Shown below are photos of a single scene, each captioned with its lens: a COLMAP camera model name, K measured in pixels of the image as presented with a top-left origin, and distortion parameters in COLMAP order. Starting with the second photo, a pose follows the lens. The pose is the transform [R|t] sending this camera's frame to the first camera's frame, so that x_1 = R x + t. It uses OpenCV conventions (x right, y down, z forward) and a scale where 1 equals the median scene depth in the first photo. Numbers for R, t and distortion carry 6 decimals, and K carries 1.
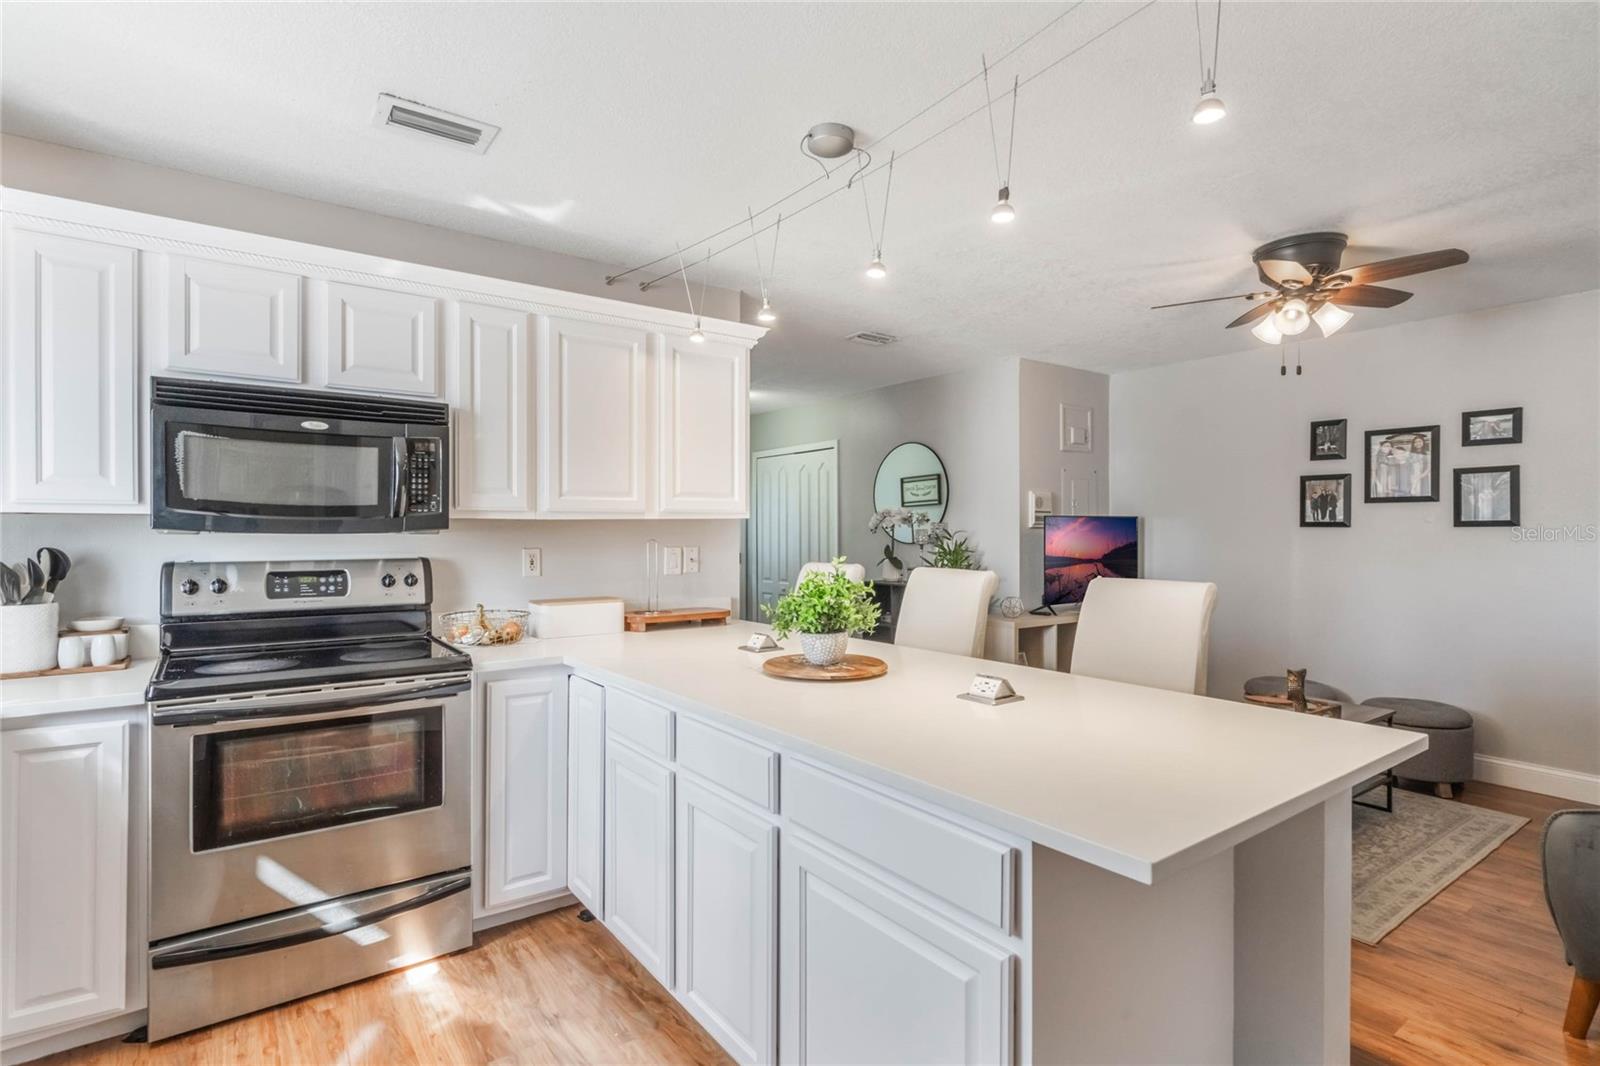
lens RADIAL K [[774.9, 0, 799.8], [0, 774.9, 535.7], [0, 0, 1]] dist [0.001365, 0.000173]
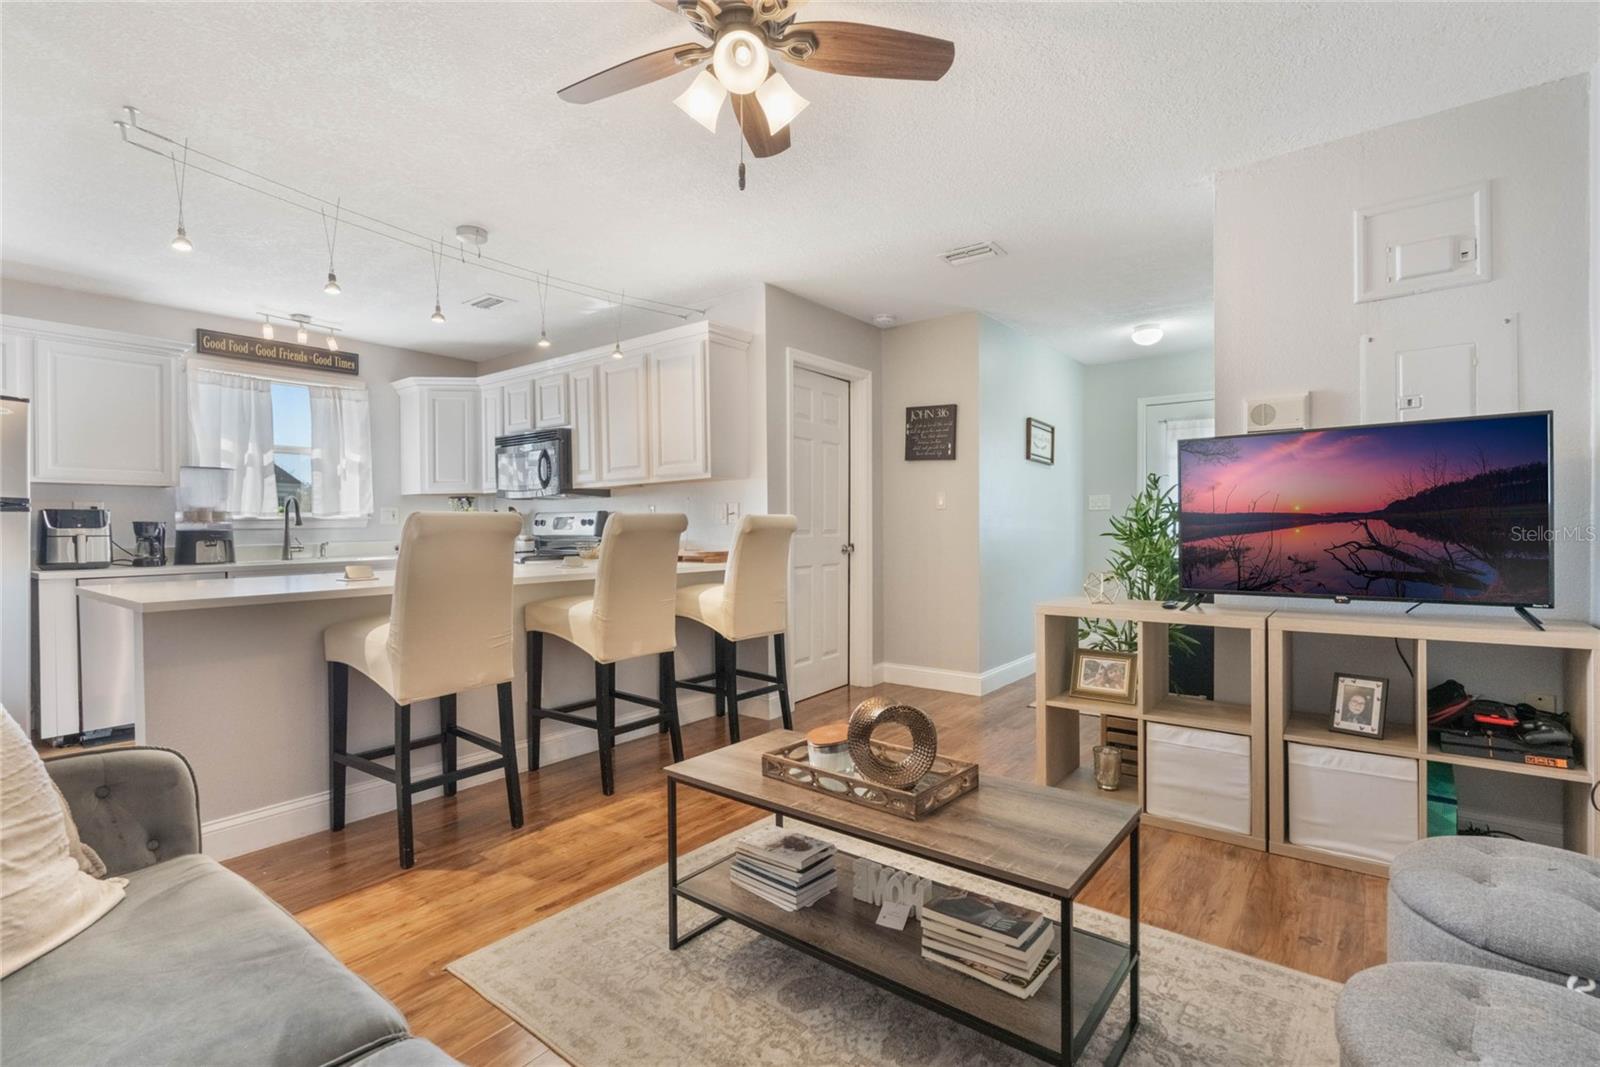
lens RADIAL K [[743.6, 0, 800.8], [0, 743.6, 532.4], [0, 0, 1]] dist [0.000949, 0.000315]
pose [[0.273280, 0.006477, -0.961913, 1.468203], [0.002912, 0.999967, 0.007560, 0.073631], [0.961930, -0.004867, 0.273252, 1.071561]]
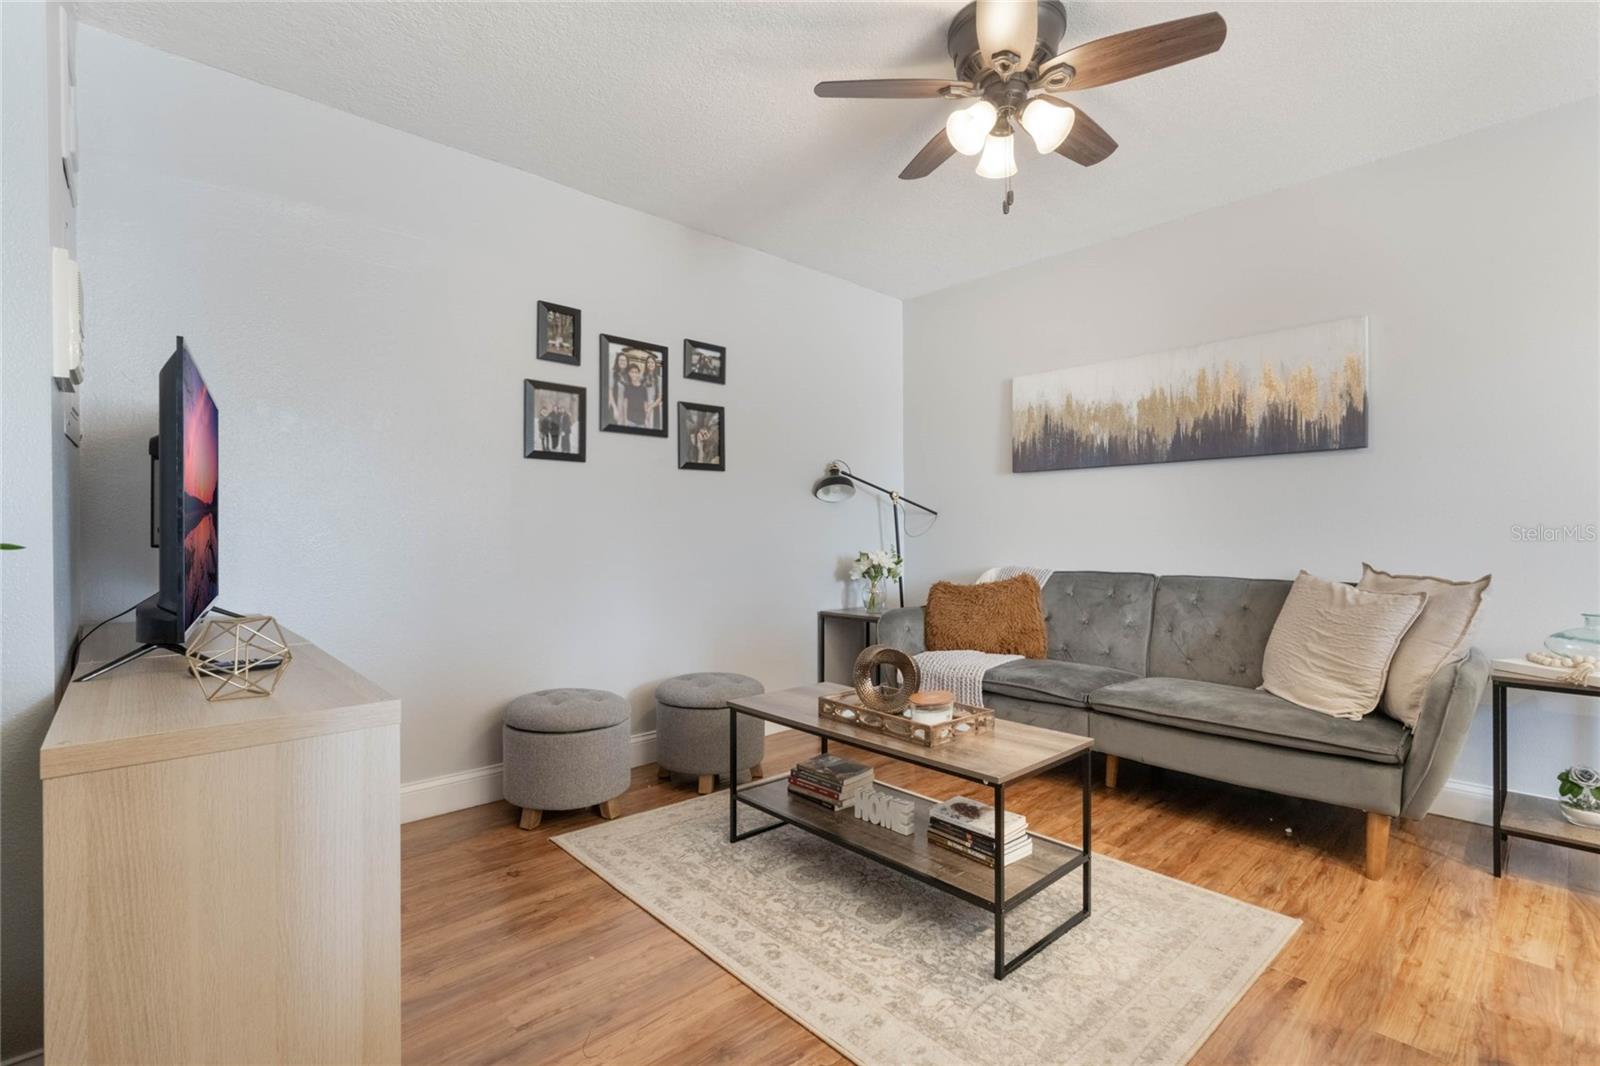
lens RADIAL K [[753.8, 0, 800.0], [0, 753.8, 533.0], [0, 0, 1]] dist [-0.000157, 0.000052]
pose [[-0.119427, -0.004419, 0.992833, -0.018499], [0.006989, 0.999962, 0.005291, 0.091392], [-0.992818, 0.007571, -0.119392, 1.535821]]
